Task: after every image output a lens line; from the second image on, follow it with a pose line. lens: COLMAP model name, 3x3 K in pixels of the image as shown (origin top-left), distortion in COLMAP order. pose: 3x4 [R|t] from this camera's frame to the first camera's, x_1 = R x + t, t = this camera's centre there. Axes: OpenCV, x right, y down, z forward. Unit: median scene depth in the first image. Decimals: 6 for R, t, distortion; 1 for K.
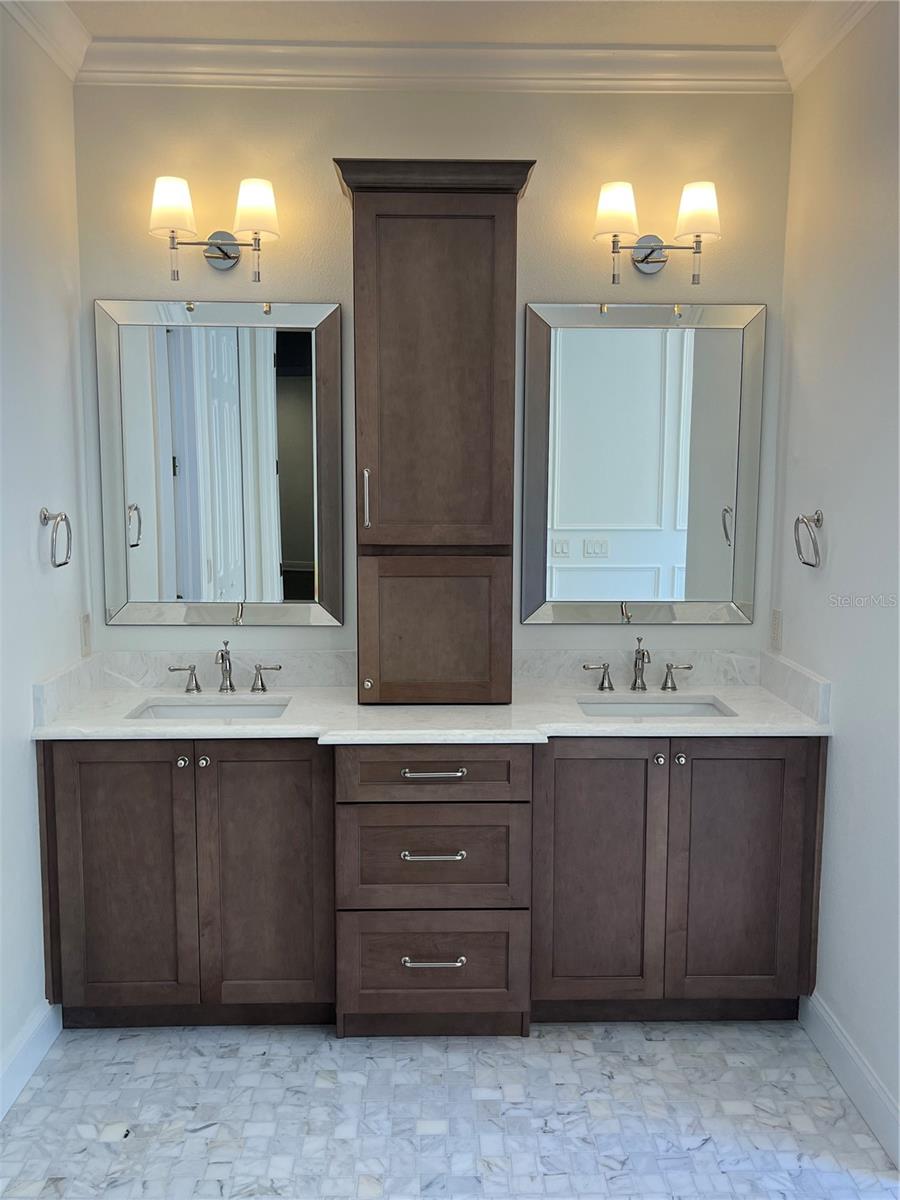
lens RADIAL K [[1015.9, 0, 450.0], [0, 1015.9, 600.0], [0, 0, 1]] dist [0.054979, -0.066192]
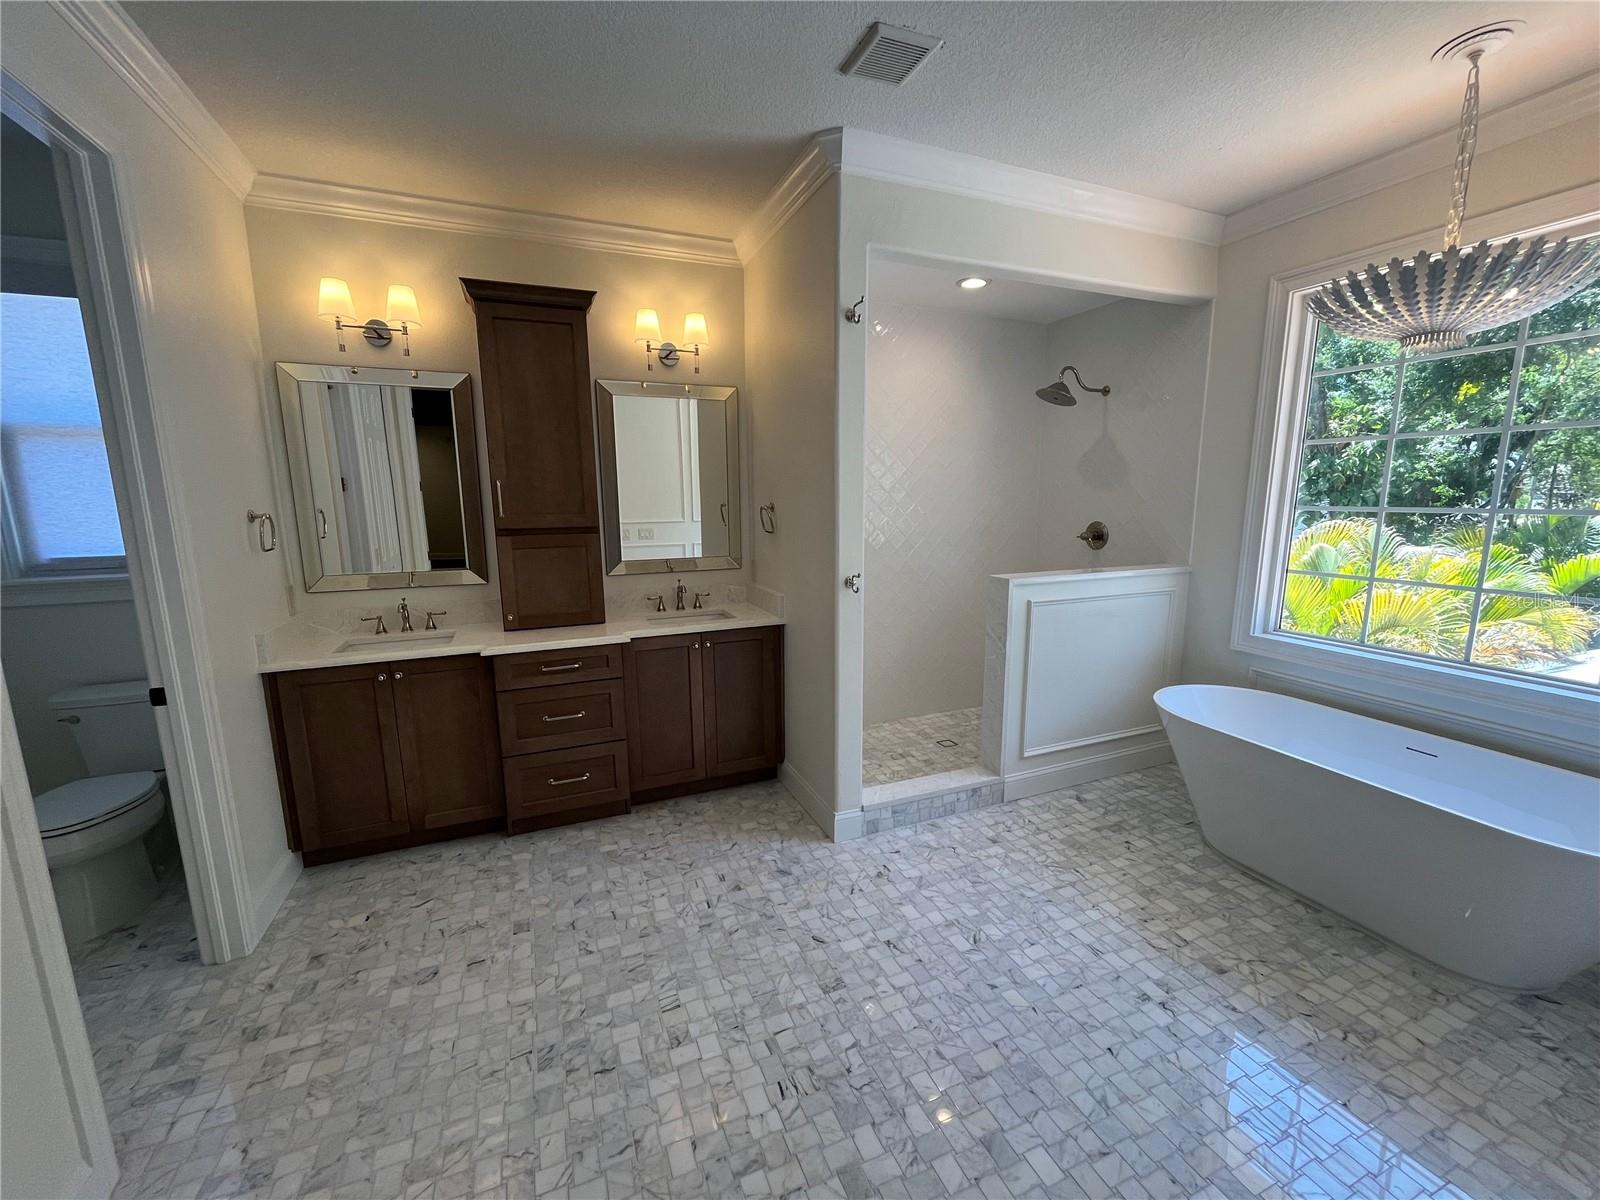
lens RADIAL K [[660.8, 0, 800.0], [0, 660.8, 600.0], [0, 0, 1]] dist [-0.002507, -0.000266]
pose [[0.927363, -0.071931, 0.367183, -0.040346], [0.059675, 0.997219, 0.044638, 0.038466], [-0.369373, -0.019484, 0.929077, -0.123811]]
